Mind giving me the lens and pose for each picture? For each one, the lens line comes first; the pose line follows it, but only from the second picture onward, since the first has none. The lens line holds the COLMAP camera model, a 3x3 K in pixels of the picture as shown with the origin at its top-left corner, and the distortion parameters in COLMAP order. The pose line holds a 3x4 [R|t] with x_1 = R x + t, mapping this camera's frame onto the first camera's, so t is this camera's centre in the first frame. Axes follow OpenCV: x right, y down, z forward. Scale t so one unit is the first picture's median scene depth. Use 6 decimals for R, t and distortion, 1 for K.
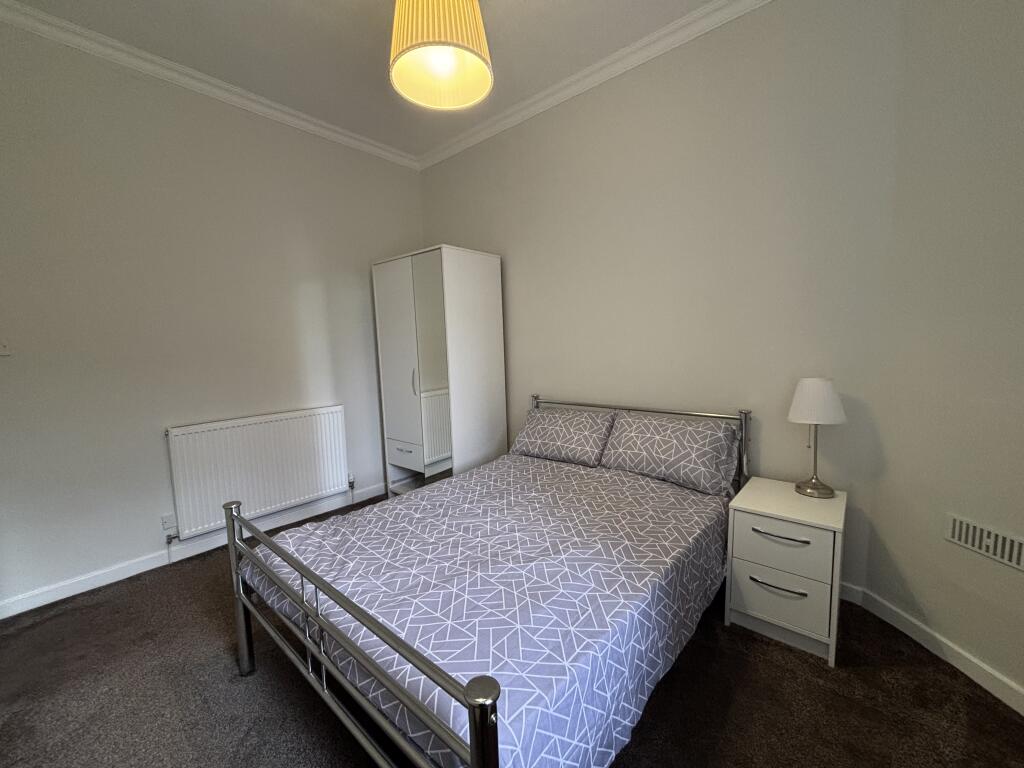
lens RADIAL K [[413.3, 0, 507.5], [0, 413.3, 382.4], [0, 0, 1]] dist [-0.000373, -0.000134]
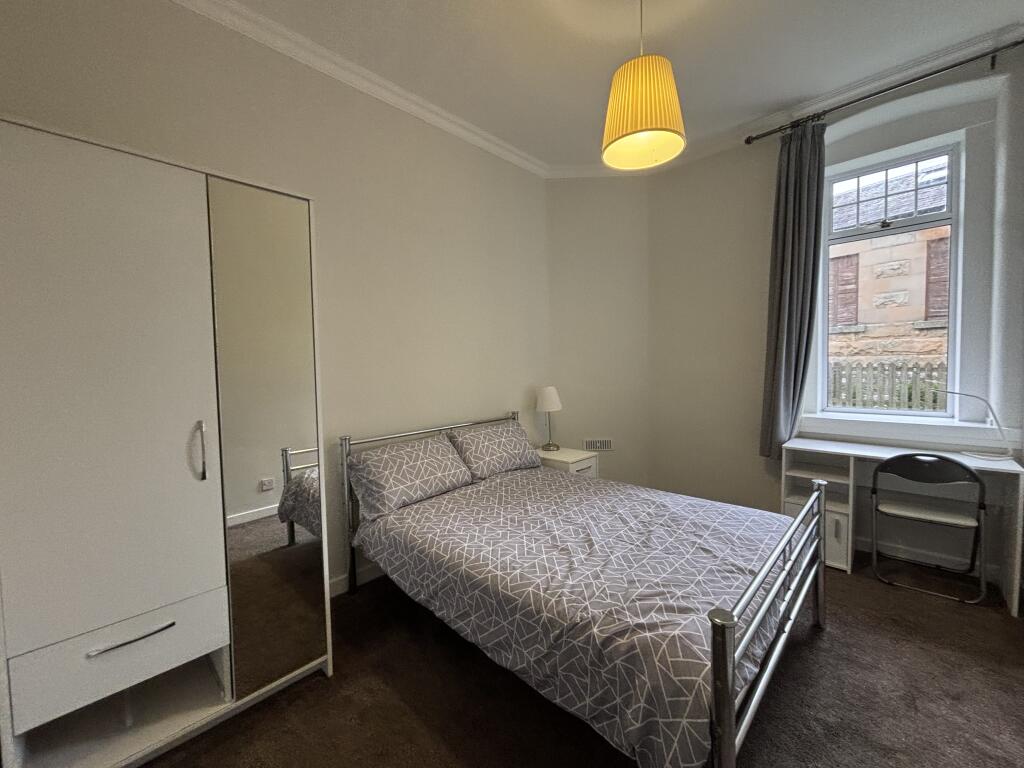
lens RADIAL K [[413.3, 0, 507.5], [0, 413.3, 382.4], [0, 0, 1]] dist [-0.000373, -0.000134]
pose [[0.058567, -0.018078, 0.998120, -0.972636], [0.120874, 0.992608, 0.010886, -0.062242], [-0.990939, 0.120009, 0.060319, 0.945463]]
